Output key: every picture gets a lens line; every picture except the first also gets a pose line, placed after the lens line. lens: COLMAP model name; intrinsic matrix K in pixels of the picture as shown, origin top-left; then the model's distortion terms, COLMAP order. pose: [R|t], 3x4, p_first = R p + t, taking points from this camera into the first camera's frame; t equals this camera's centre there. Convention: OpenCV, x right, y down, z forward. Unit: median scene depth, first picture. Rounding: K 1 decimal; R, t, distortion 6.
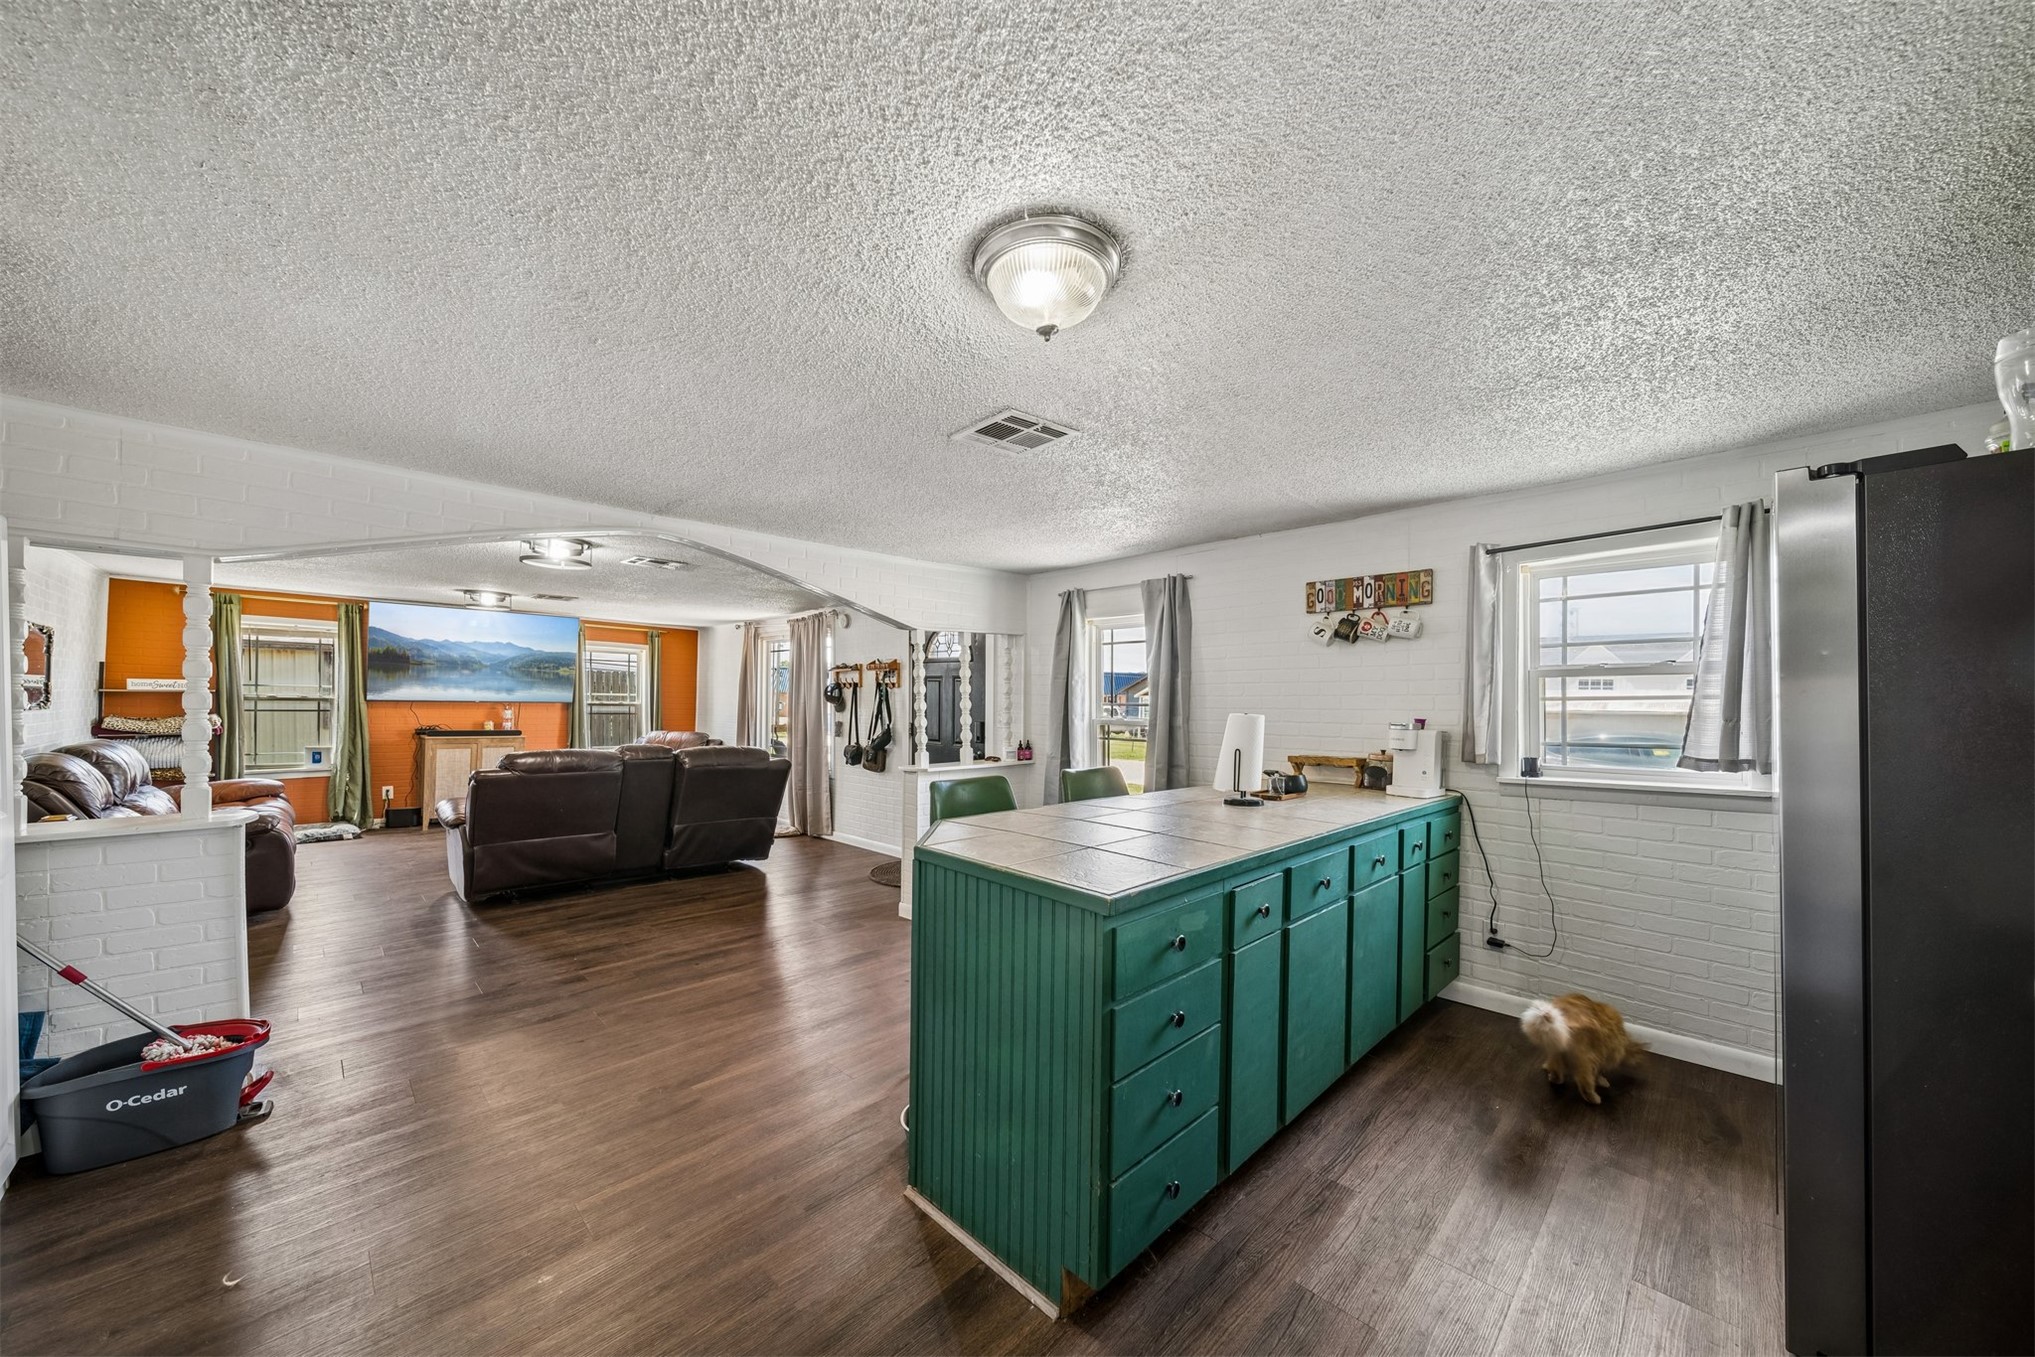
lens RADIAL K [[726.0, 0, 1017.6], [0, 726.0, 702.1], [0, 0, 1]] dist [-0.000384, -0.000181]
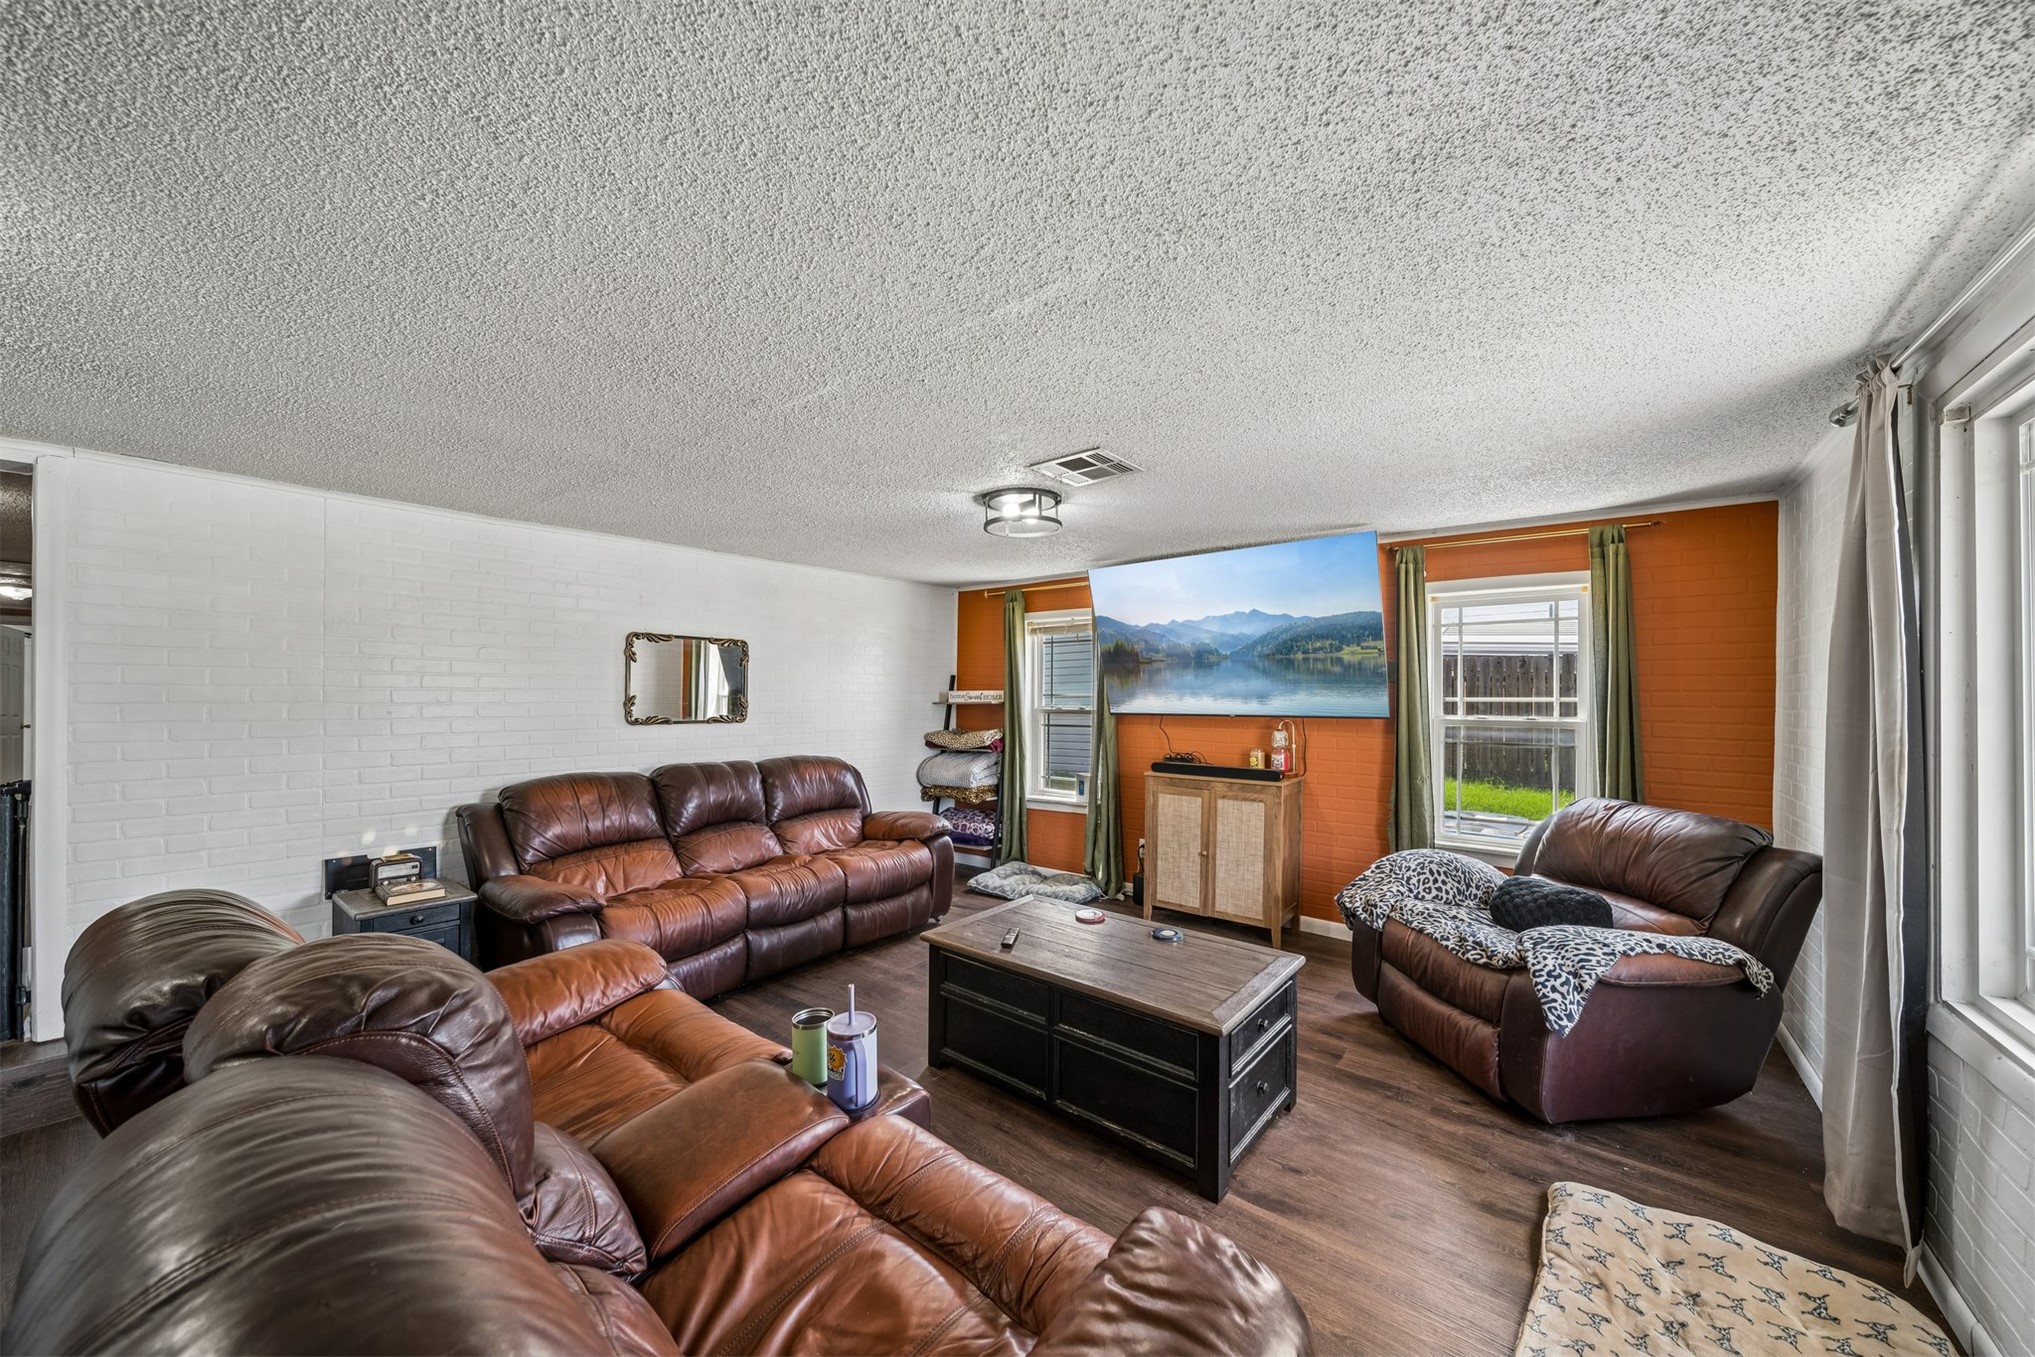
lens RADIAL K [[708.8, 0, 1030.4], [0, 708.8, 695.0], [0, 0, 1]] dist [-0.000009, -0.001591]
pose [[0.117889, -0.018988, -0.992845, -0.220235], [-0.003313, 0.999804, -0.019514, -0.007027], [0.993021, 0.005589, 0.117803, 0.847574]]
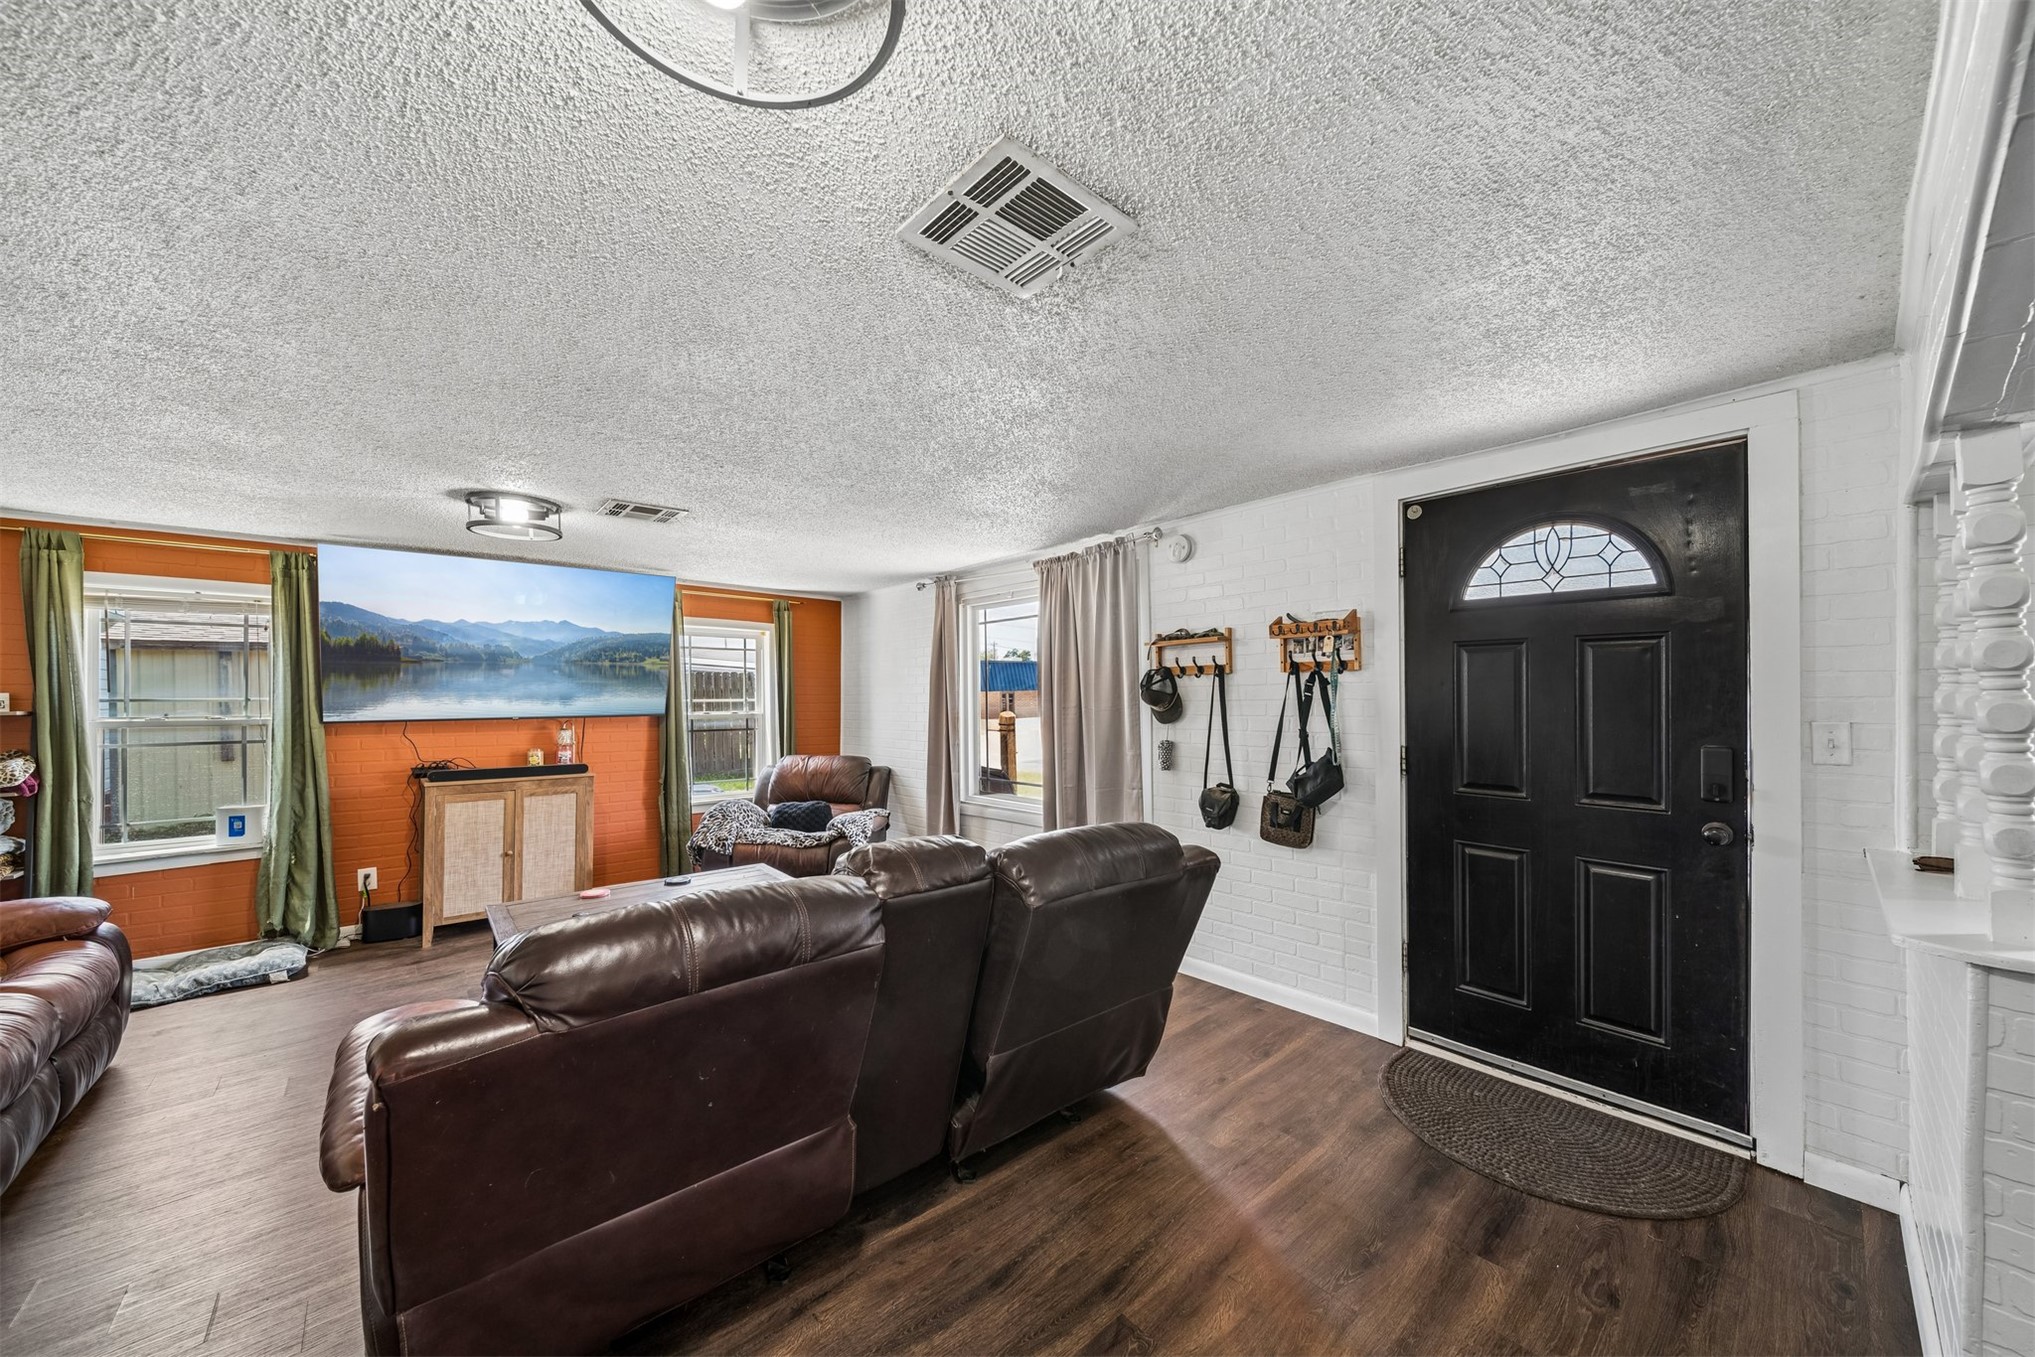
lens RADIAL K [[722.0, 0, 1024.4], [0, 722.0, 687.8], [0, 0, 1]] dist [0.002882, -0.001807]
pose [[0.997830, -0.025753, -0.060600, -0.316807], [0.024952, 0.999591, -0.013940, -0.007518], [0.060934, 0.012397, 0.998065, 0.471937]]
